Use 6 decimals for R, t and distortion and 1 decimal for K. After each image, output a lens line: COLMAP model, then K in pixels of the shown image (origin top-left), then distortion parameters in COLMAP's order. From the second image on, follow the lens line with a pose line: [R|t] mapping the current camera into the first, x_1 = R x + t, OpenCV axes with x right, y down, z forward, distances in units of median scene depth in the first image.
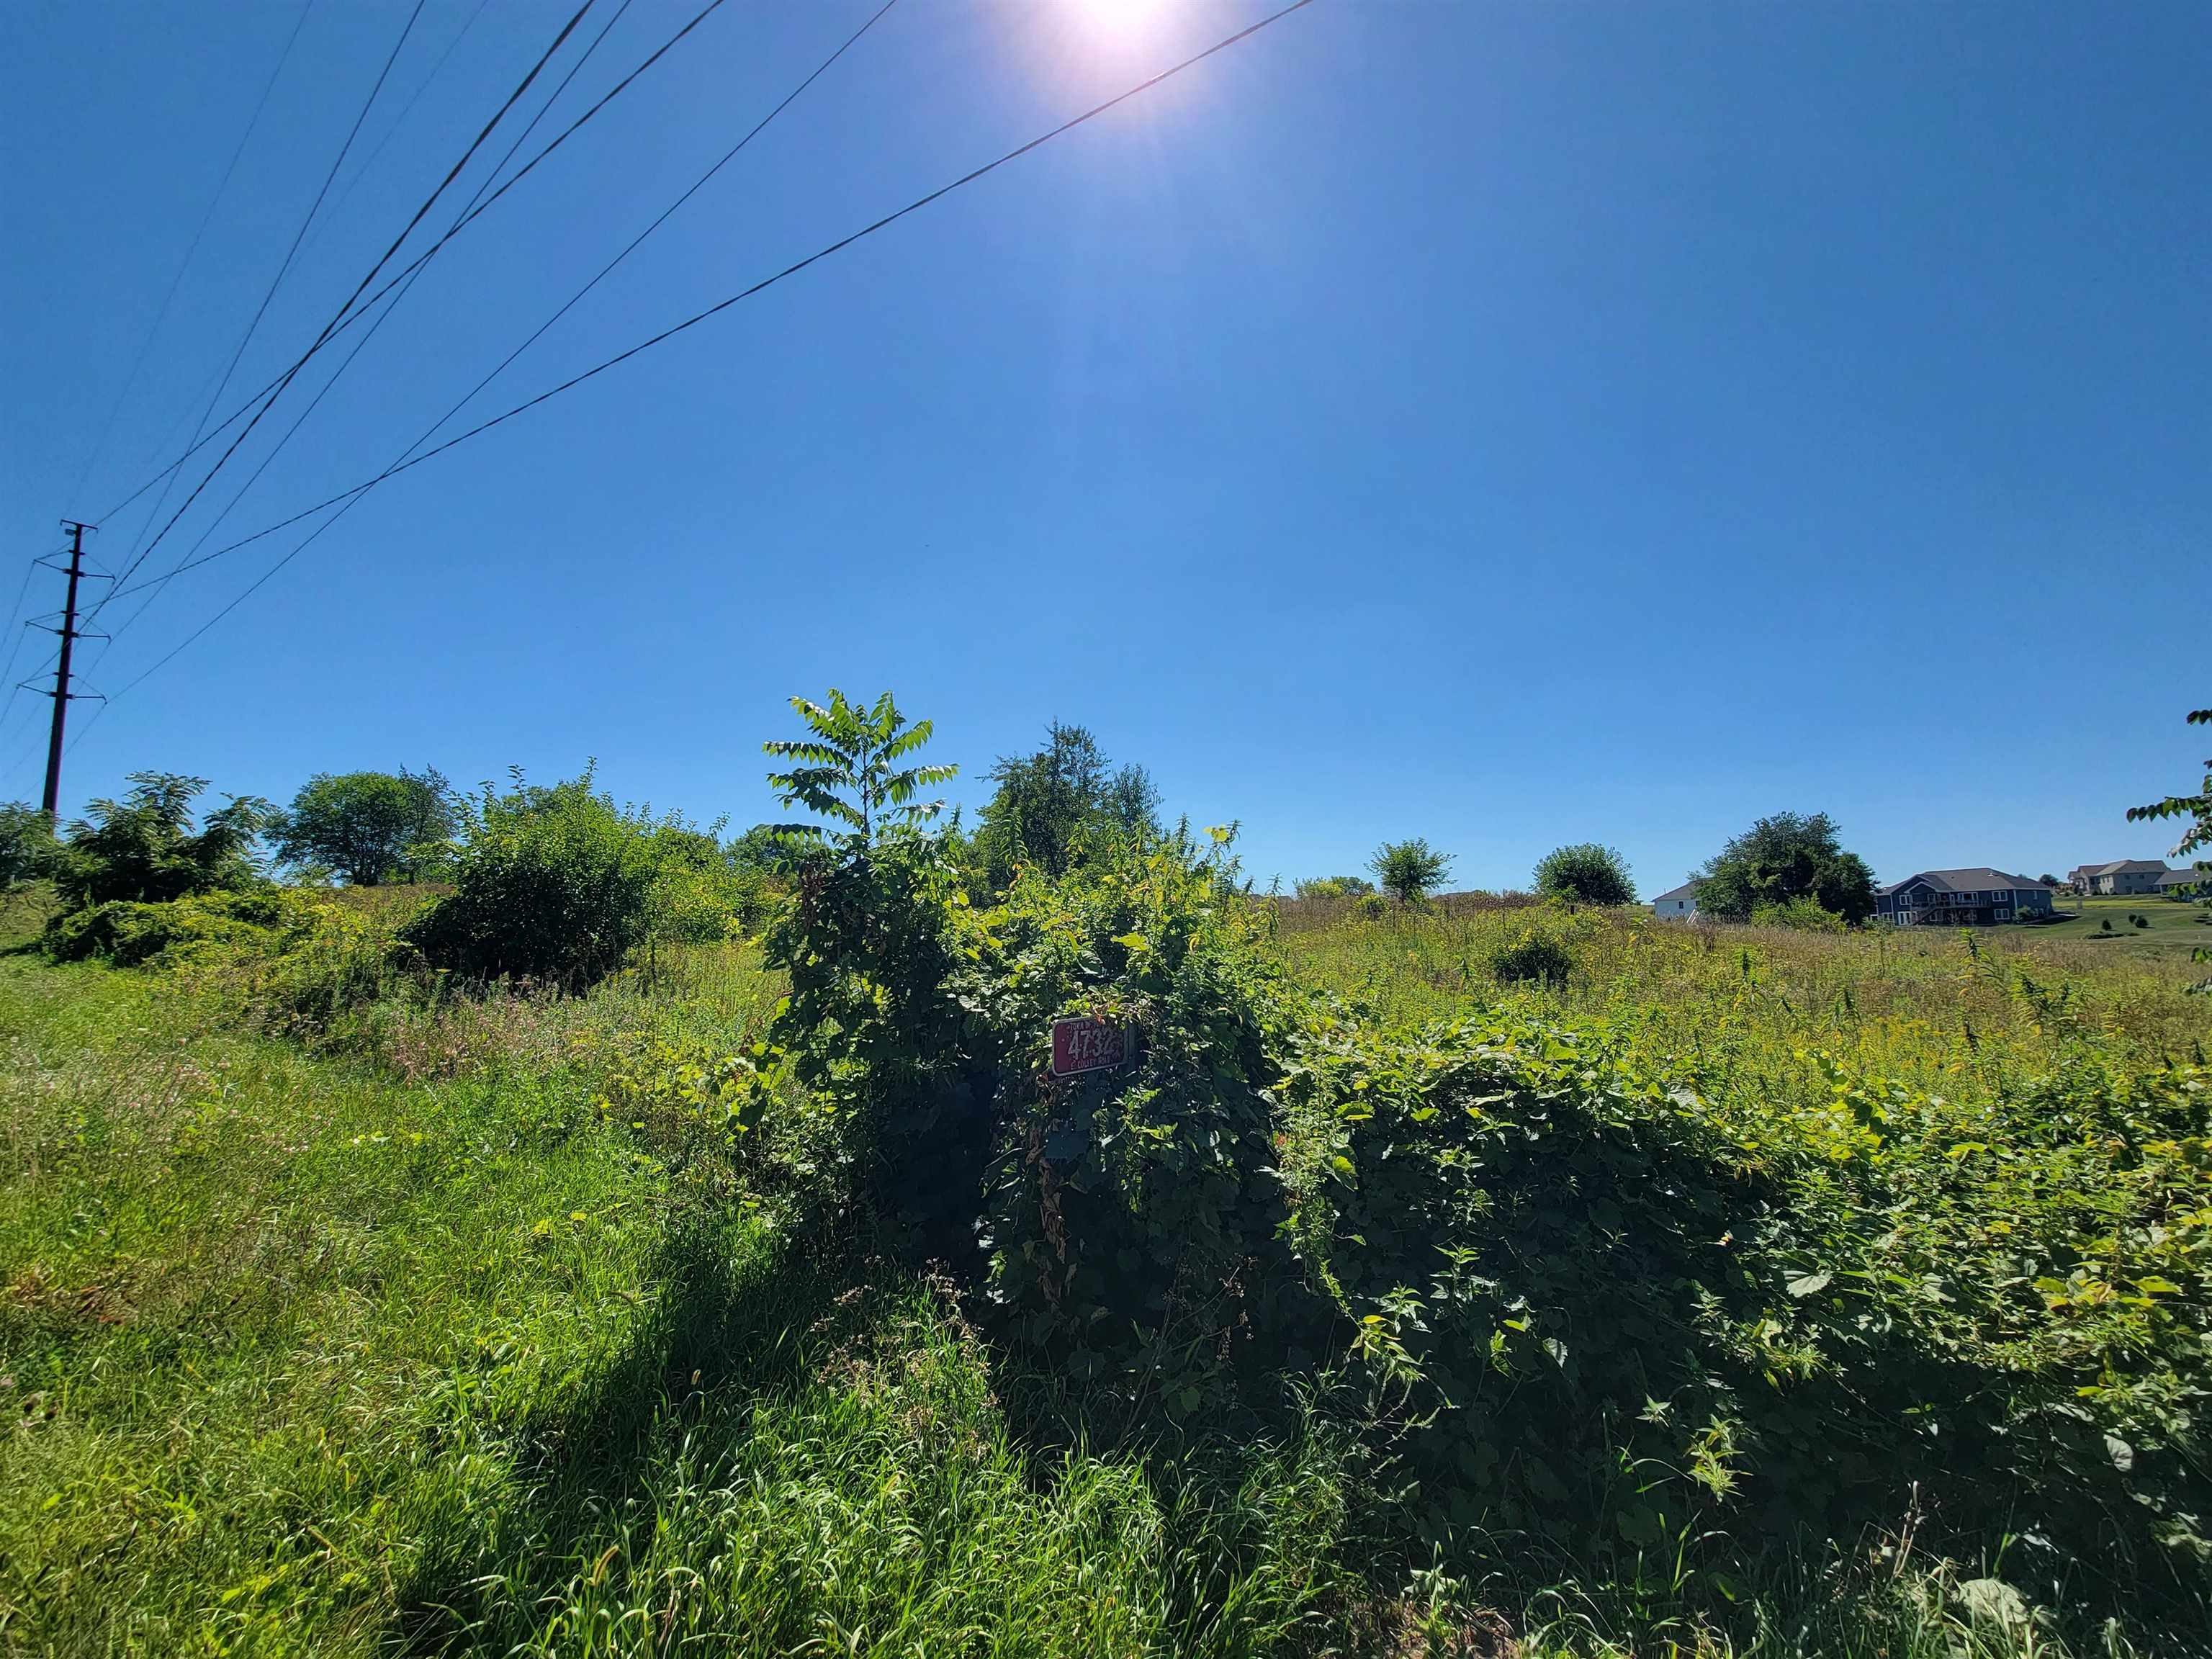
lens RADIAL K [[906.3, 0, 1101.1], [0, 906.3, 845.1], [0, 0, 1]] dist [-0.003197, 0.000619]
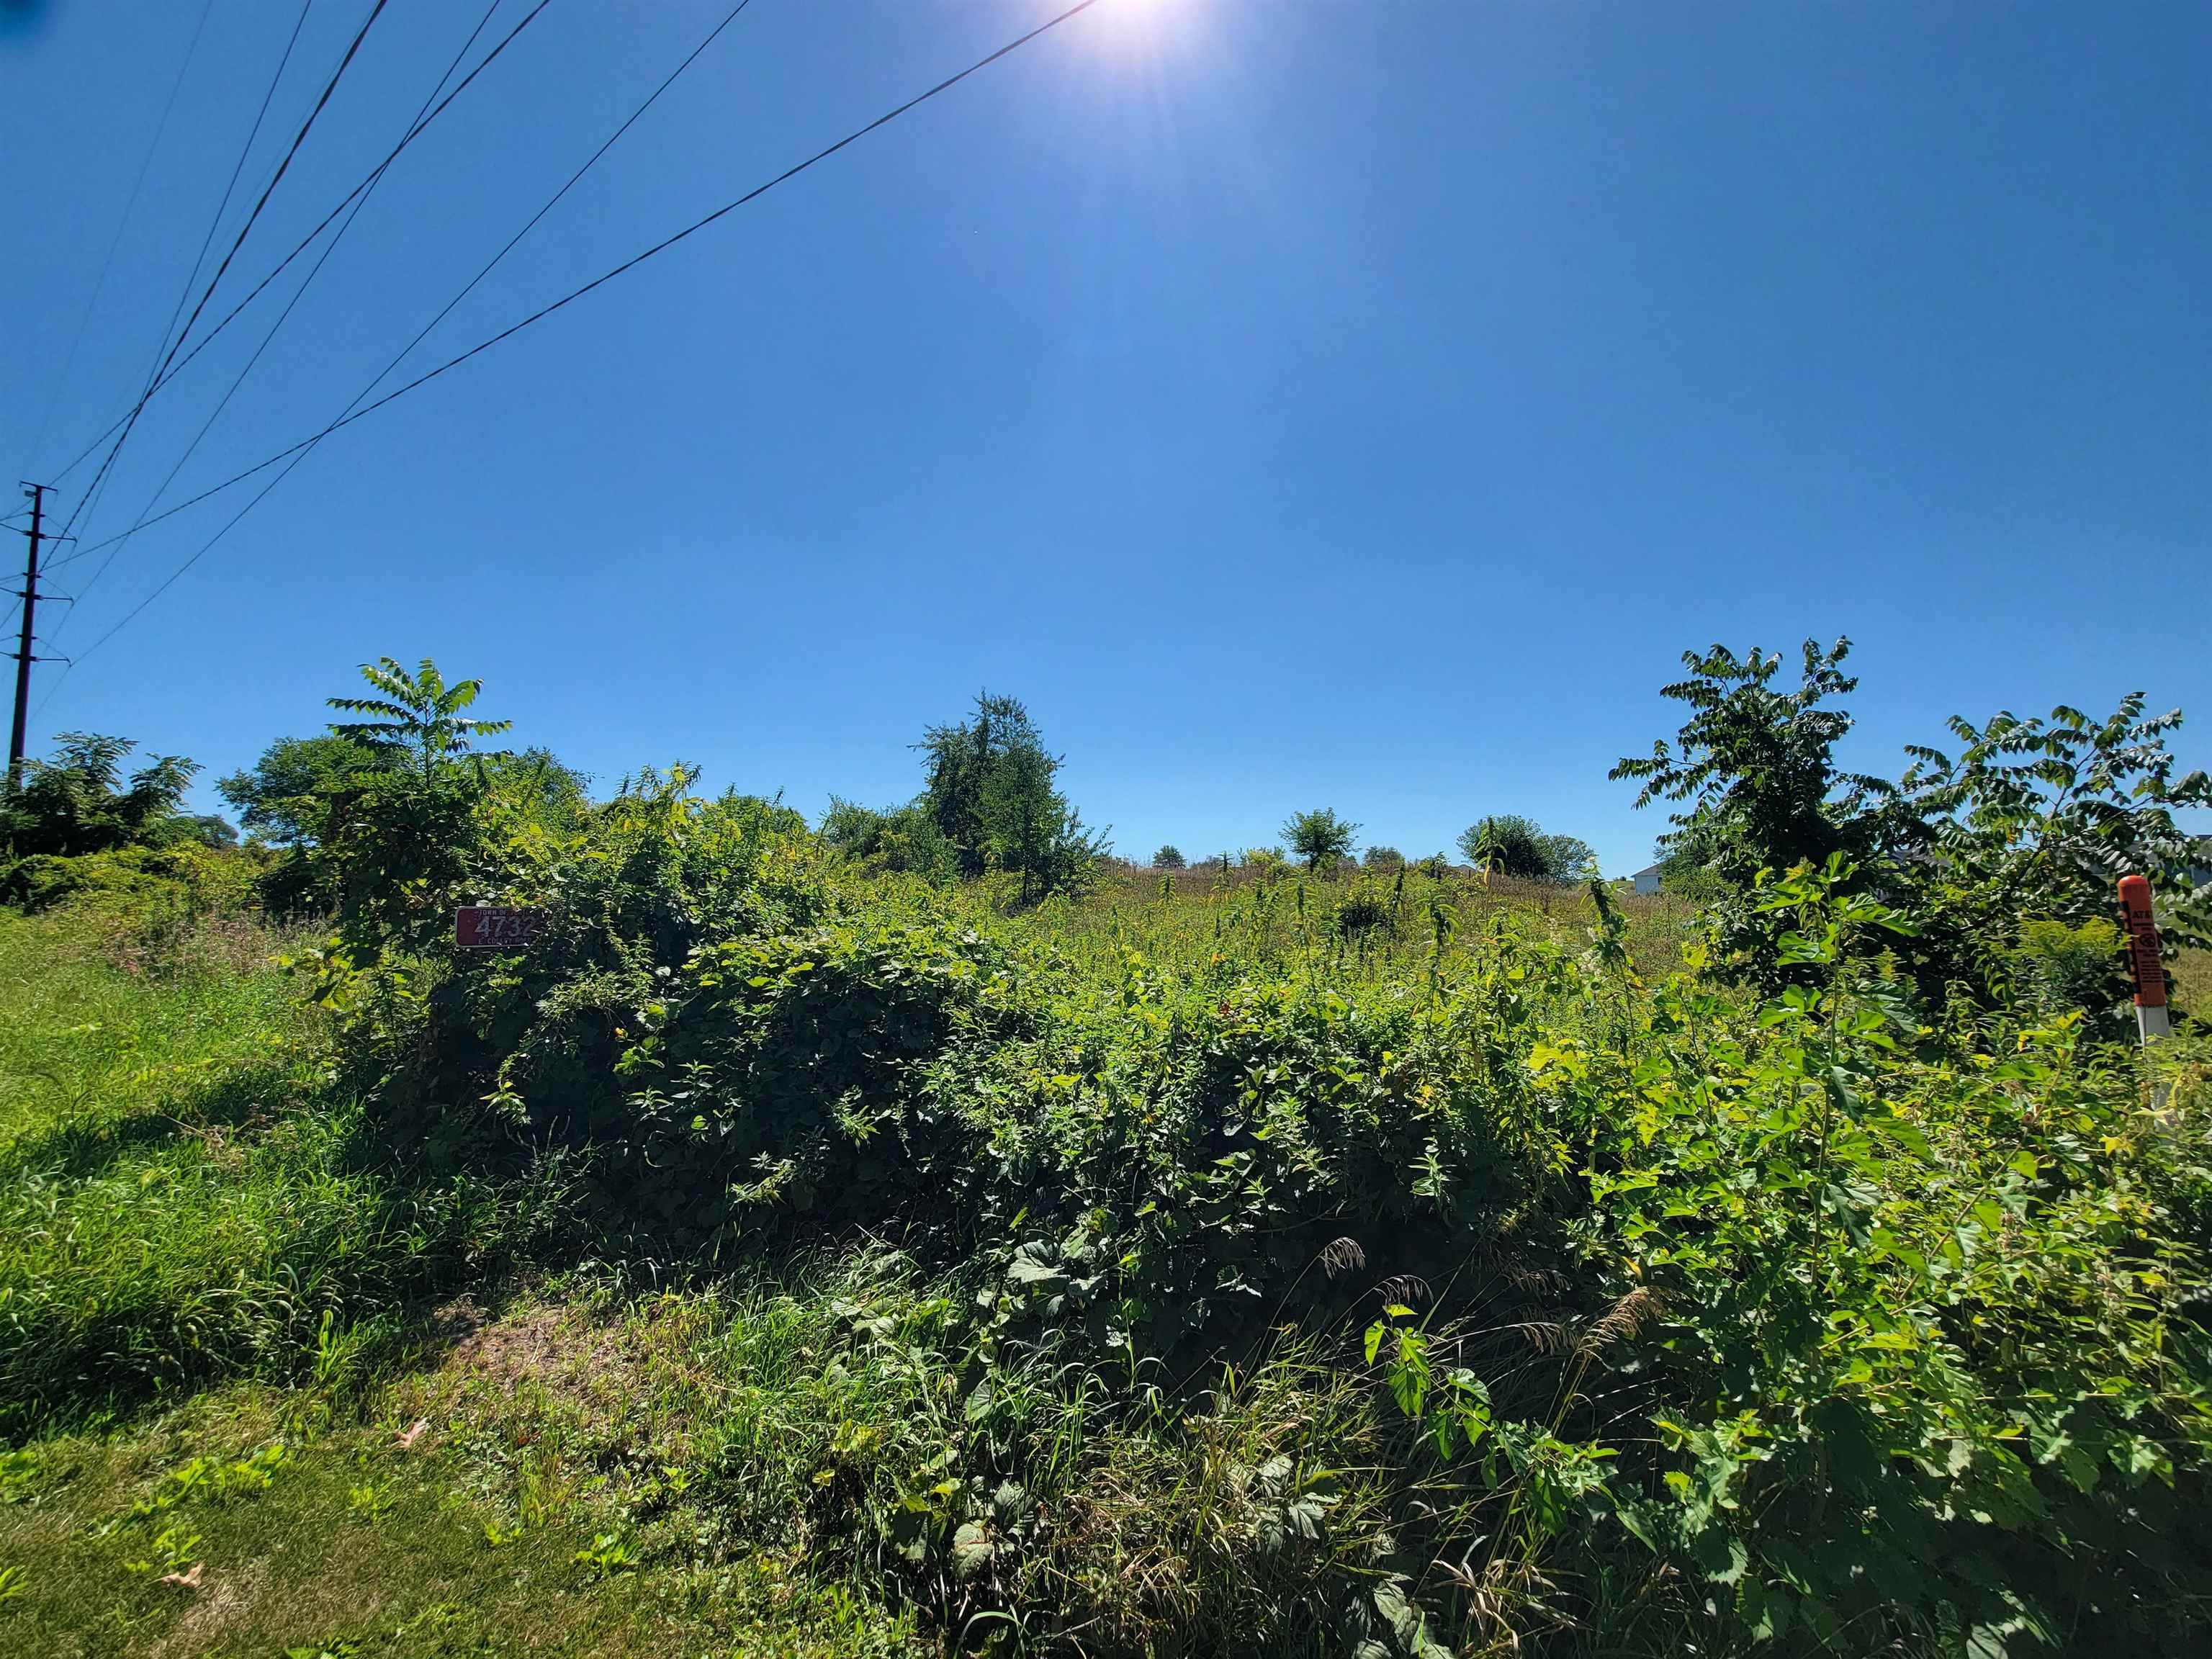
lens RADIAL K [[906.3, 0, 1106.4], [0, 906.3, 844.3], [0, 0, 1]] dist [-0.003197, 0.000619]
pose [[0.999954, 0.007796, 0.005625, 0.551077], [-0.007959, 0.999532, 0.029539, 0.032956], [-0.005392, -0.029583, 0.999548, -0.210167]]
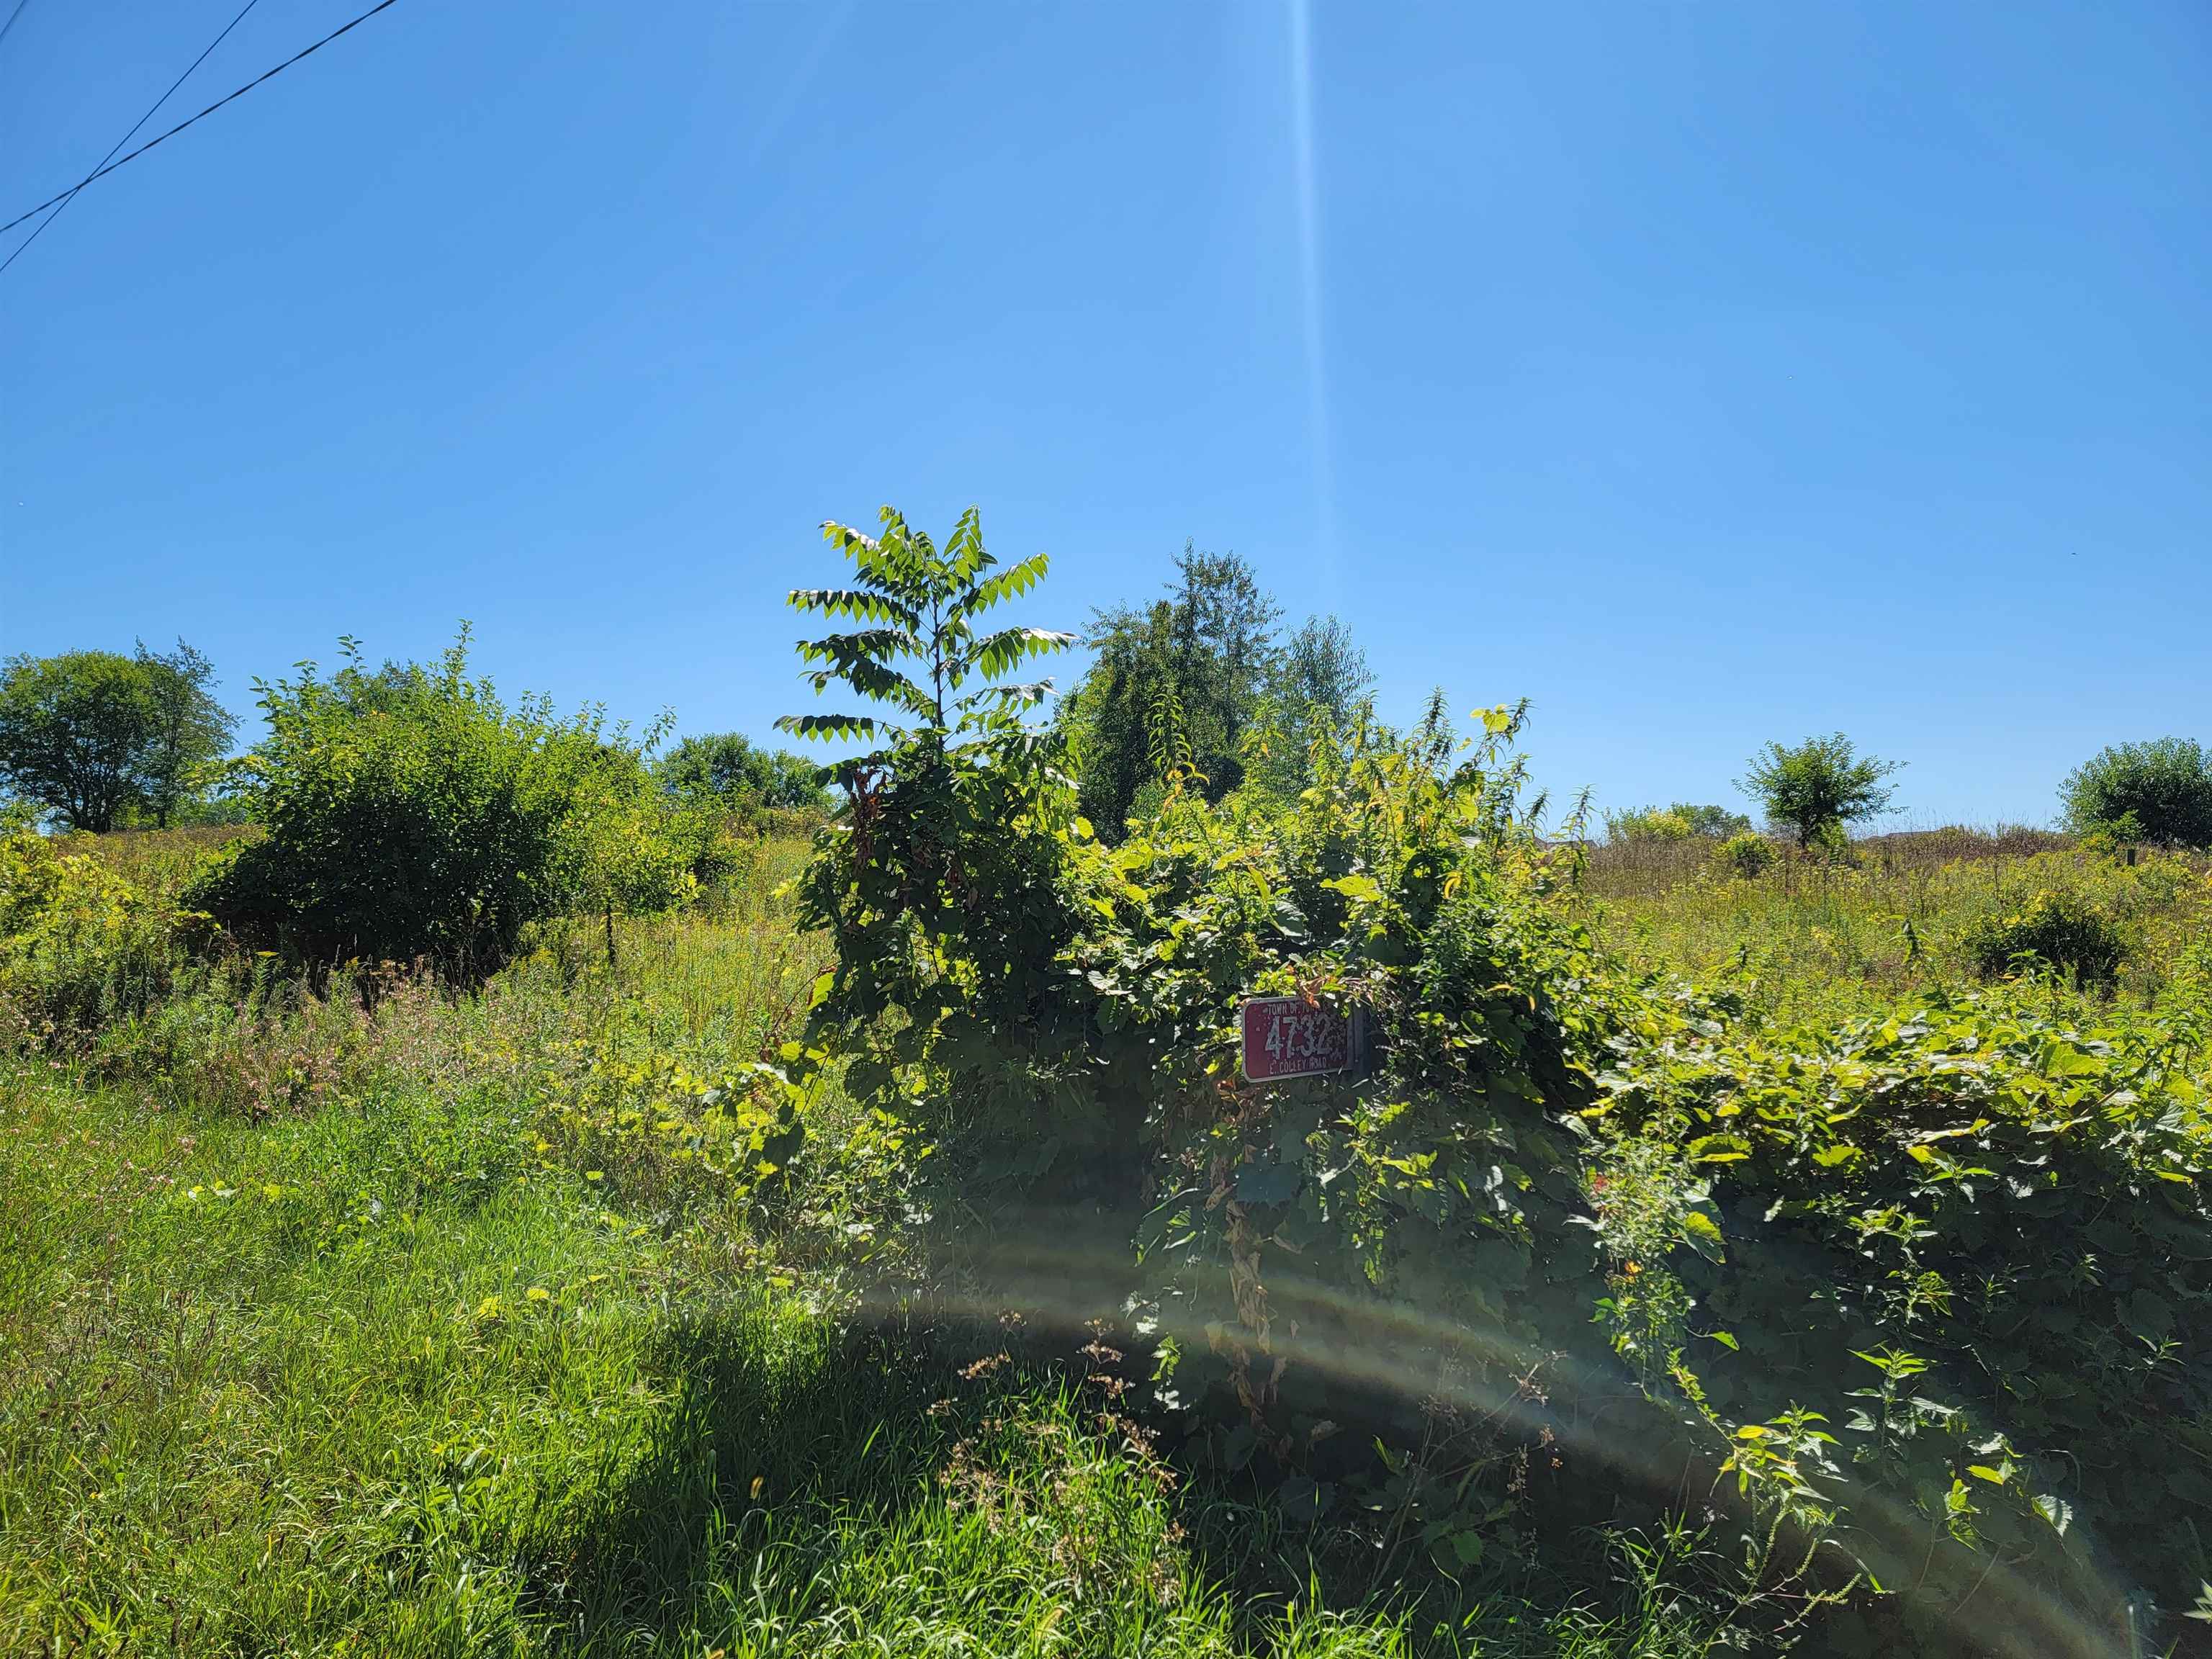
lens RADIAL K [[1526.2, 0, 1095.1], [0, 1526.2, 827.8], [0, 0, 1]] dist [0.086229, -0.060168]
pose [[0.994101, -0.007370, -0.108209, -0.023216], [0.012328, 0.998901, 0.045219, 0.009000], [0.107756, -0.046286, 0.993099, -0.075541]]
